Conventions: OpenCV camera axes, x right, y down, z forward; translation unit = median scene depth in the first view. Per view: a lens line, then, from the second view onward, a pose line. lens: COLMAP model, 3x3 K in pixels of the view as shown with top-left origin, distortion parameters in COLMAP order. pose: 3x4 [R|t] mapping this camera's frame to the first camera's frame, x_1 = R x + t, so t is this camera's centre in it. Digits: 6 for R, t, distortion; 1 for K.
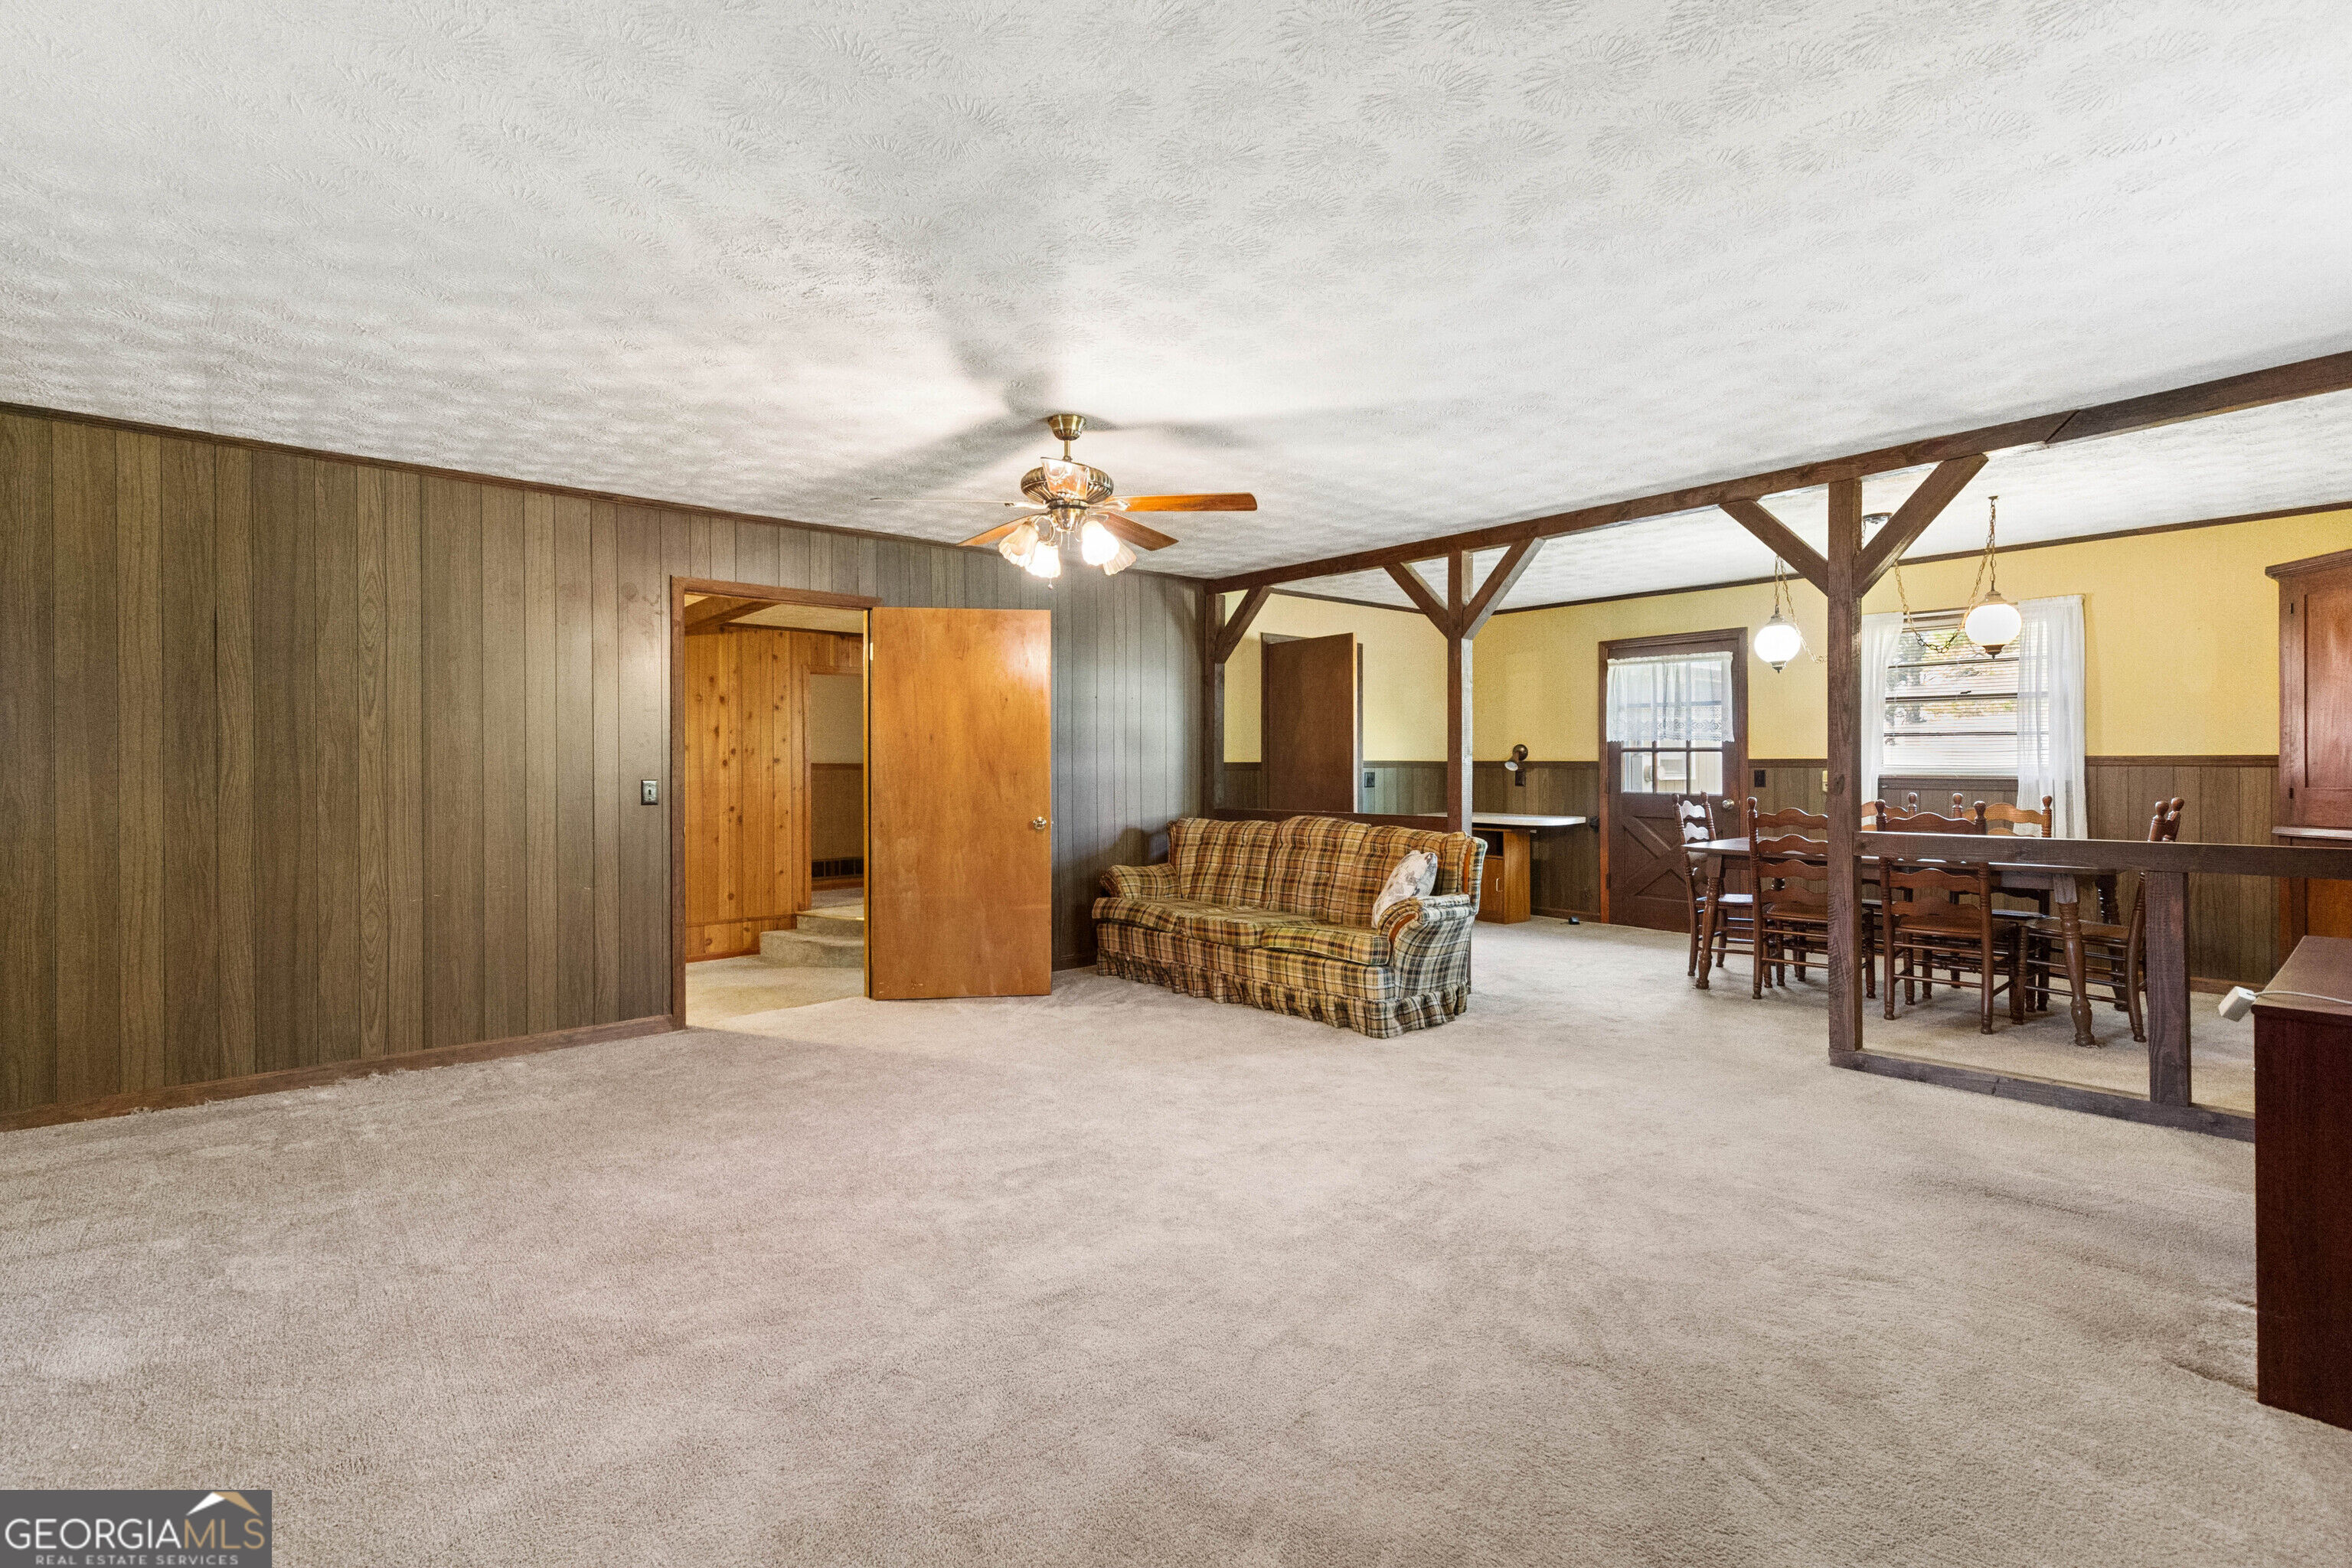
lens RADIAL K [[1056.2, 0, 1178.5], [0, 1056.2, 760.2], [0, 0, 1]] dist [0.002267, 0.000287]
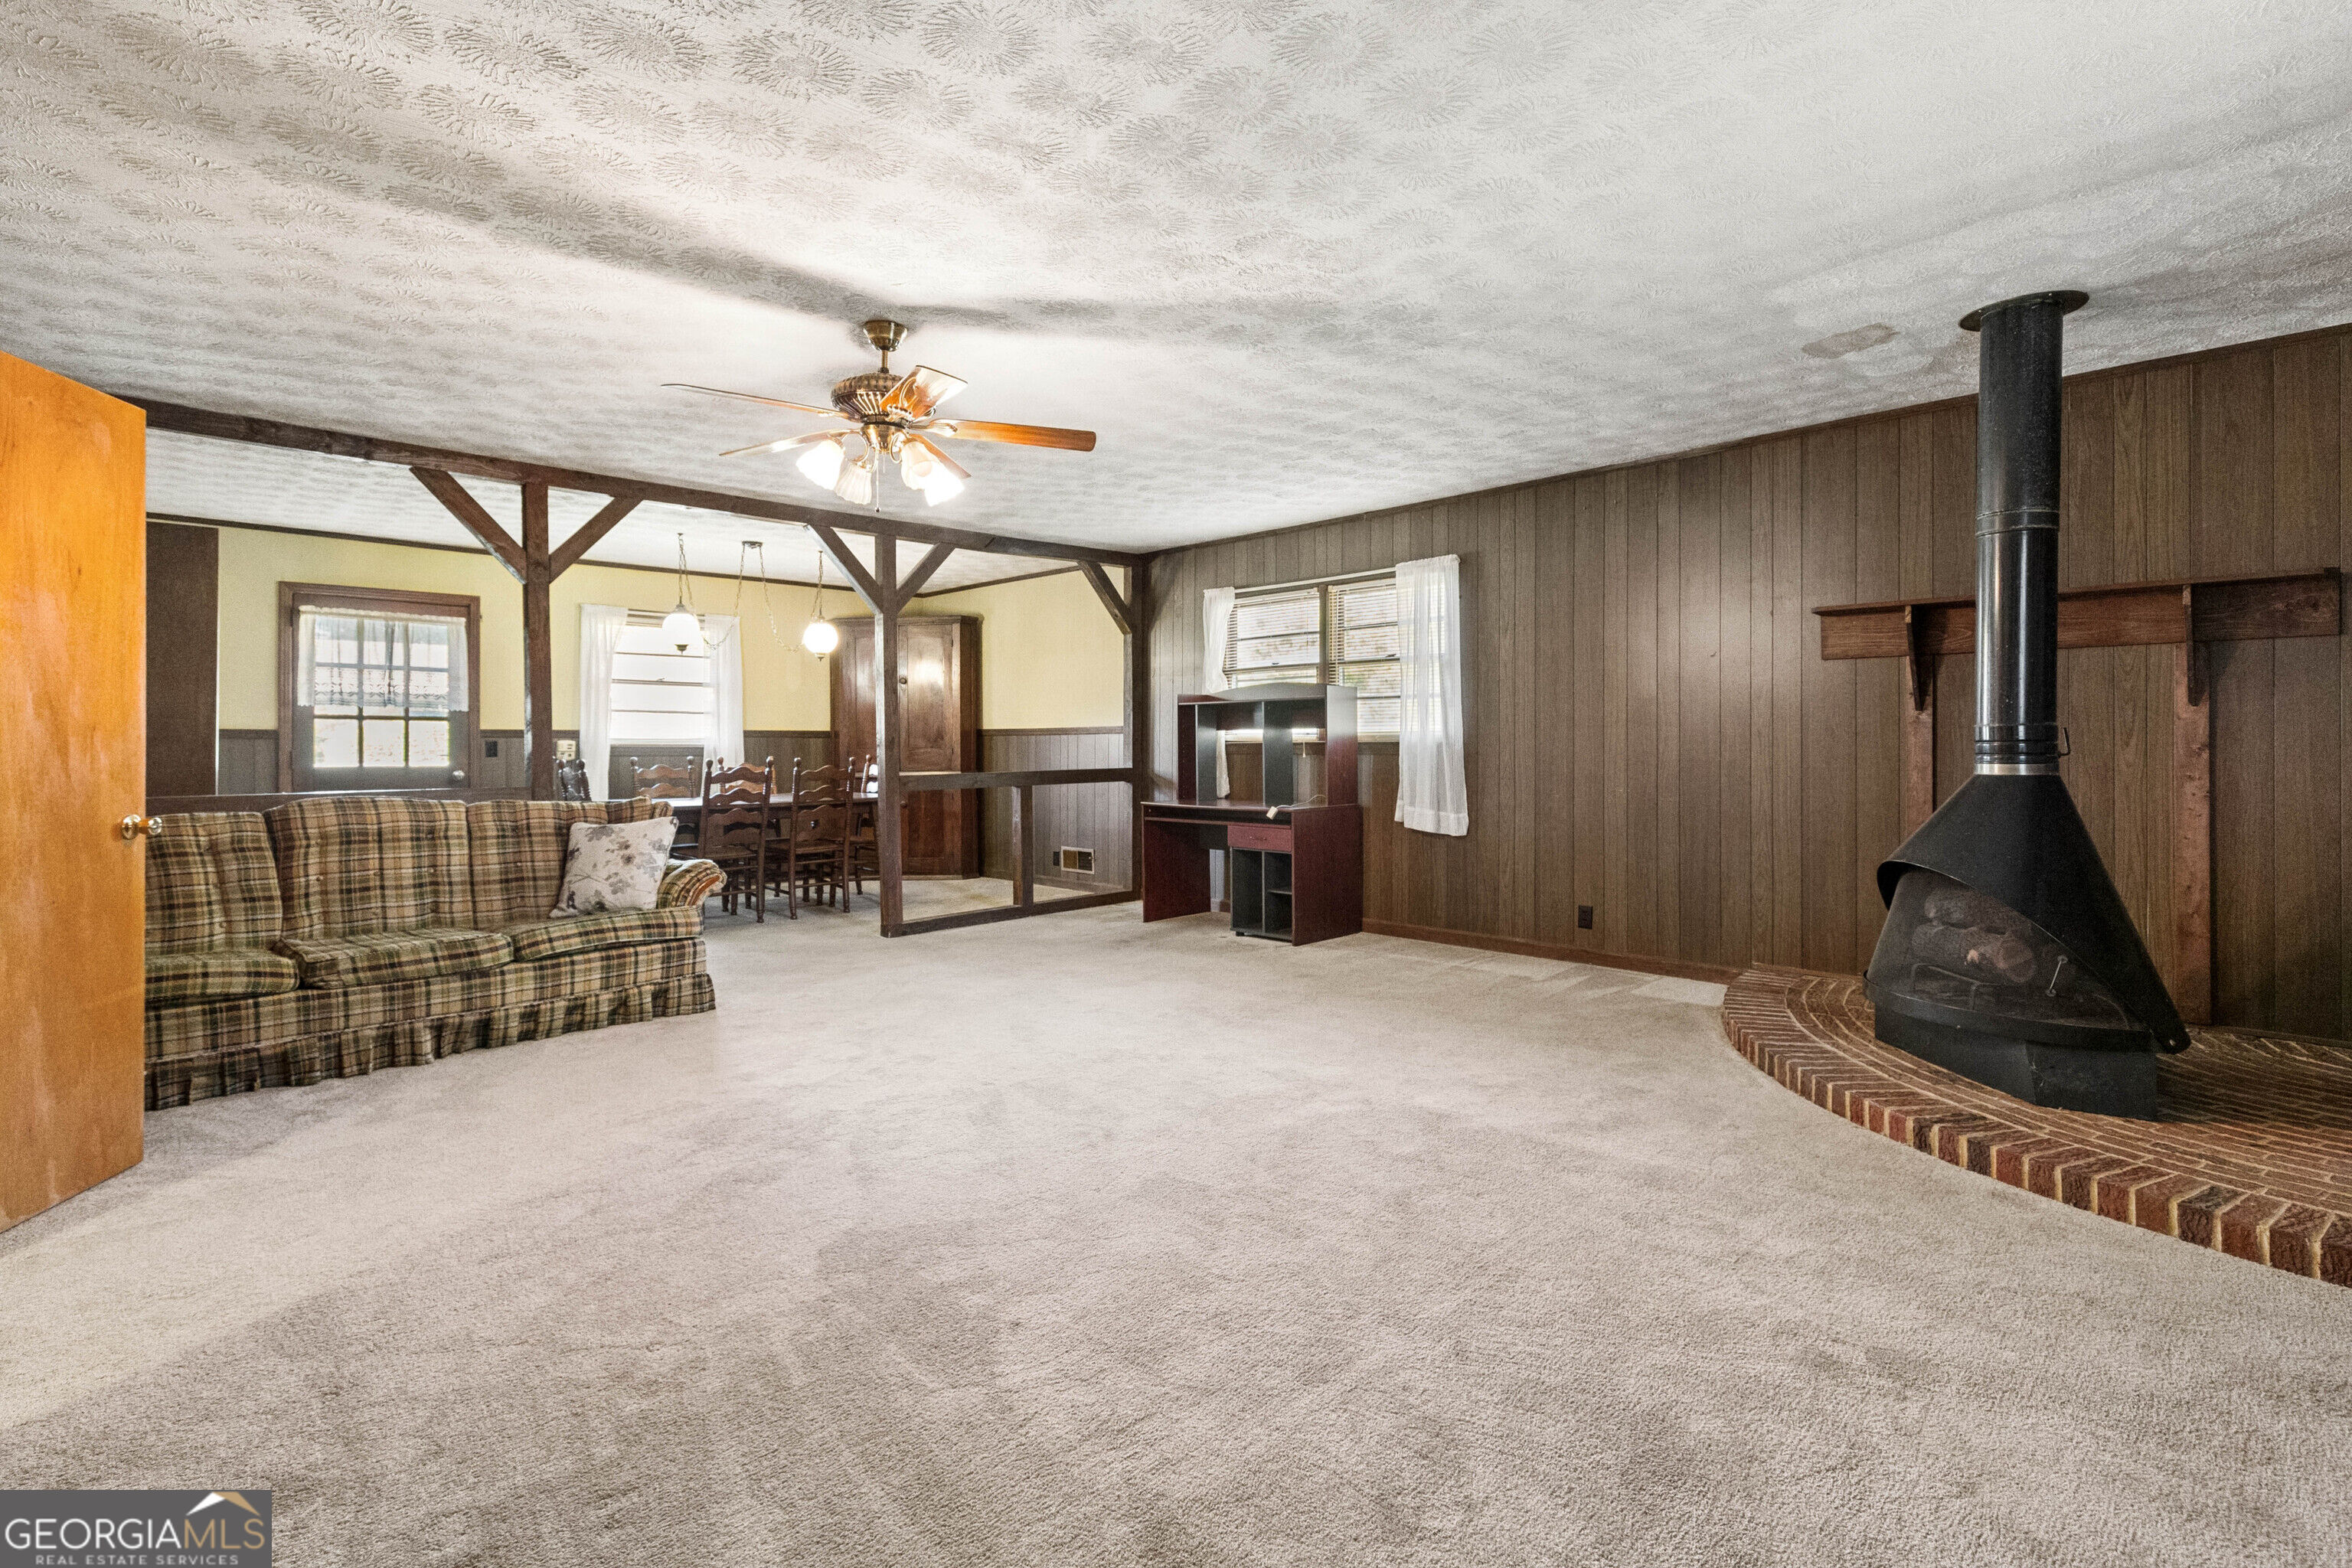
lens RADIAL K [[1101.5, 0, 1179.2], [0, 1101.5, 746.1], [0, 0, 1]] dist [-0.000717, -0.000213]
pose [[-0.086270, 0.005017, 0.996259, -0.726229], [-0.000343, 0.999987, -0.005066, 0.026126], [-0.996272, -0.000779, -0.086267, 0.576874]]
